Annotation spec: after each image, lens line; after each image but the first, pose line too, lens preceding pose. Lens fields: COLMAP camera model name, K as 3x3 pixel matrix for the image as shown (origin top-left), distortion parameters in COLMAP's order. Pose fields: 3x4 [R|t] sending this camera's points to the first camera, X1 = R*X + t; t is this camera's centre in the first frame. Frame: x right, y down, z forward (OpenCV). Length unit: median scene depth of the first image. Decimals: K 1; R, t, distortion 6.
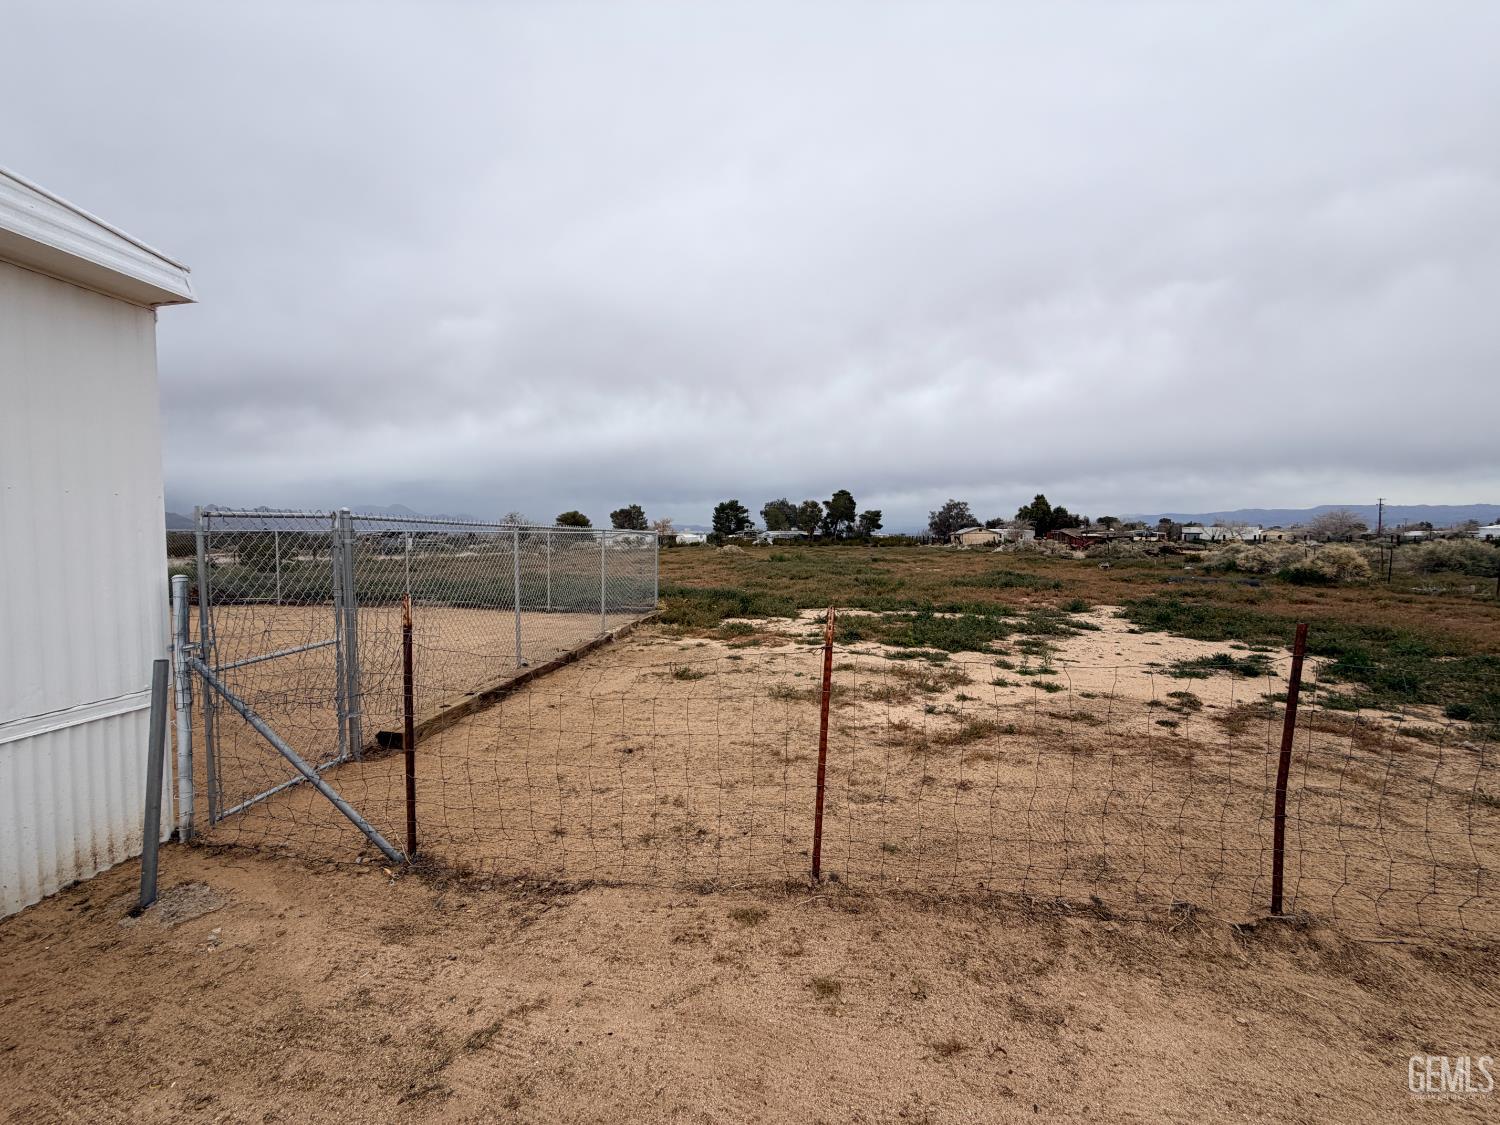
lens RADIAL K [[598.1, 0, 744.6], [0, 598.1, 562.7], [0, 0, 1]] dist [0.000158, 0.000221]
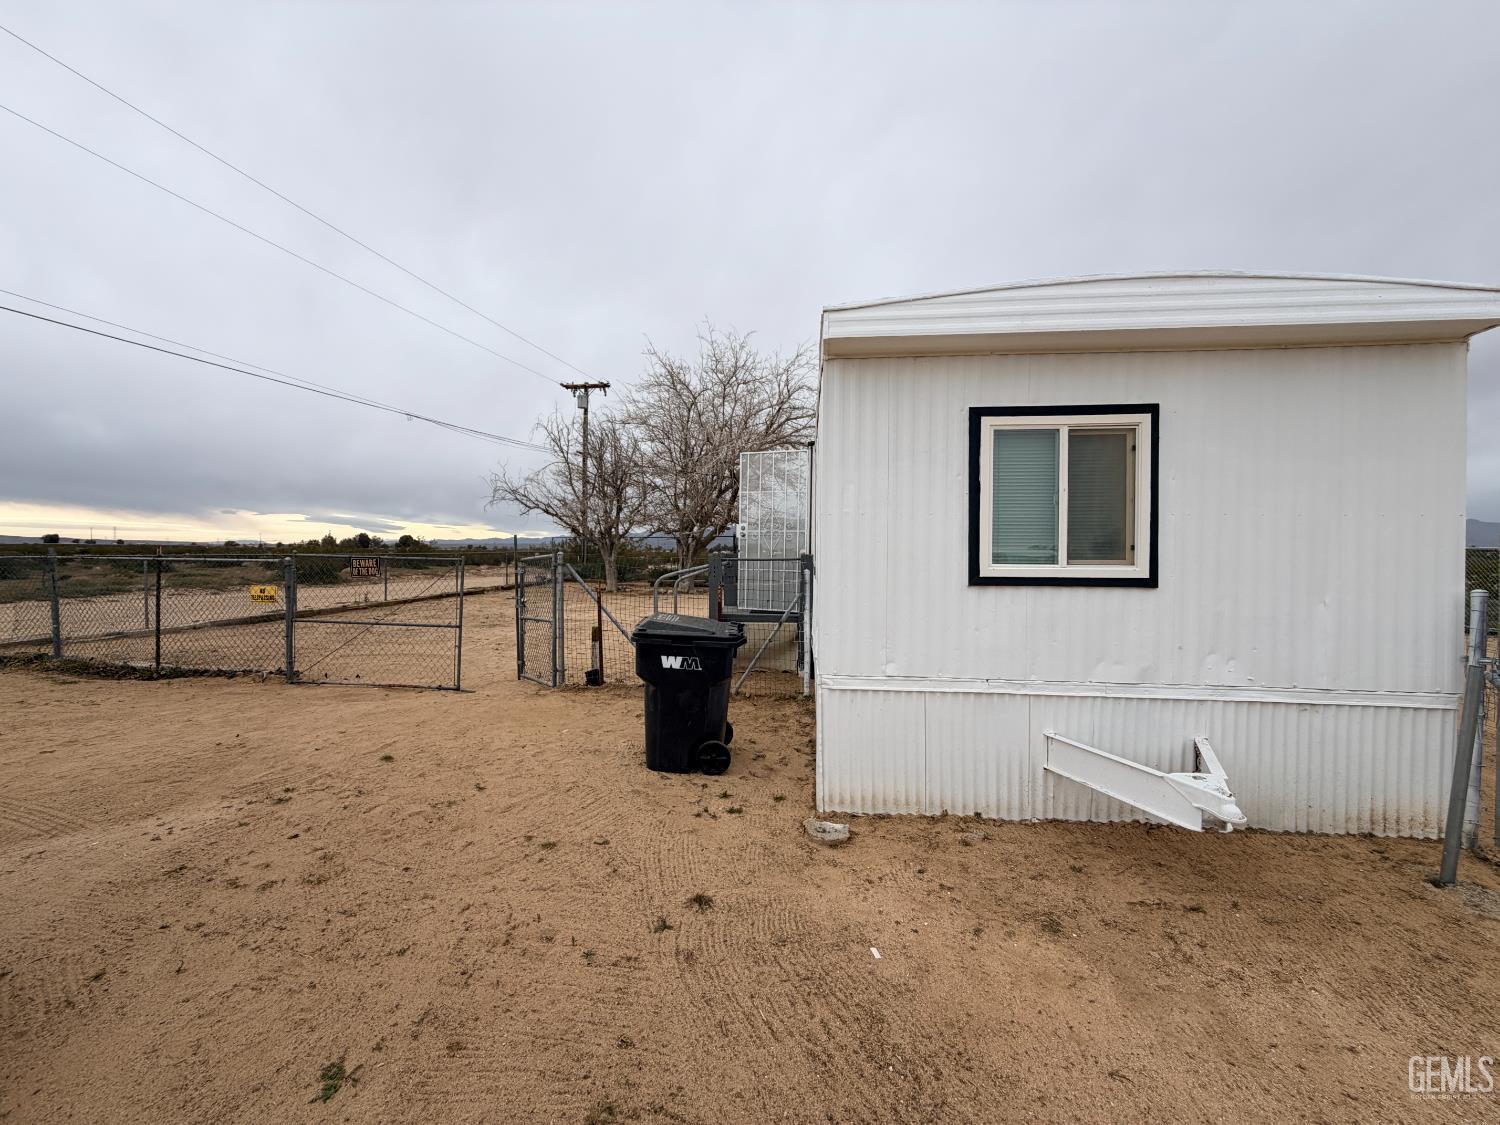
lens RADIAL K [[598.1, 0, 744.8], [0, 598.1, 558.2], [0, 0, 1]] dist [0.000158, 0.000221]
pose [[0.016591, 0.016705, -0.999723, 0.074660], [-0.054571, 0.998385, 0.015777, 0.020227], [0.998372, 0.054294, 0.017476, -0.320509]]
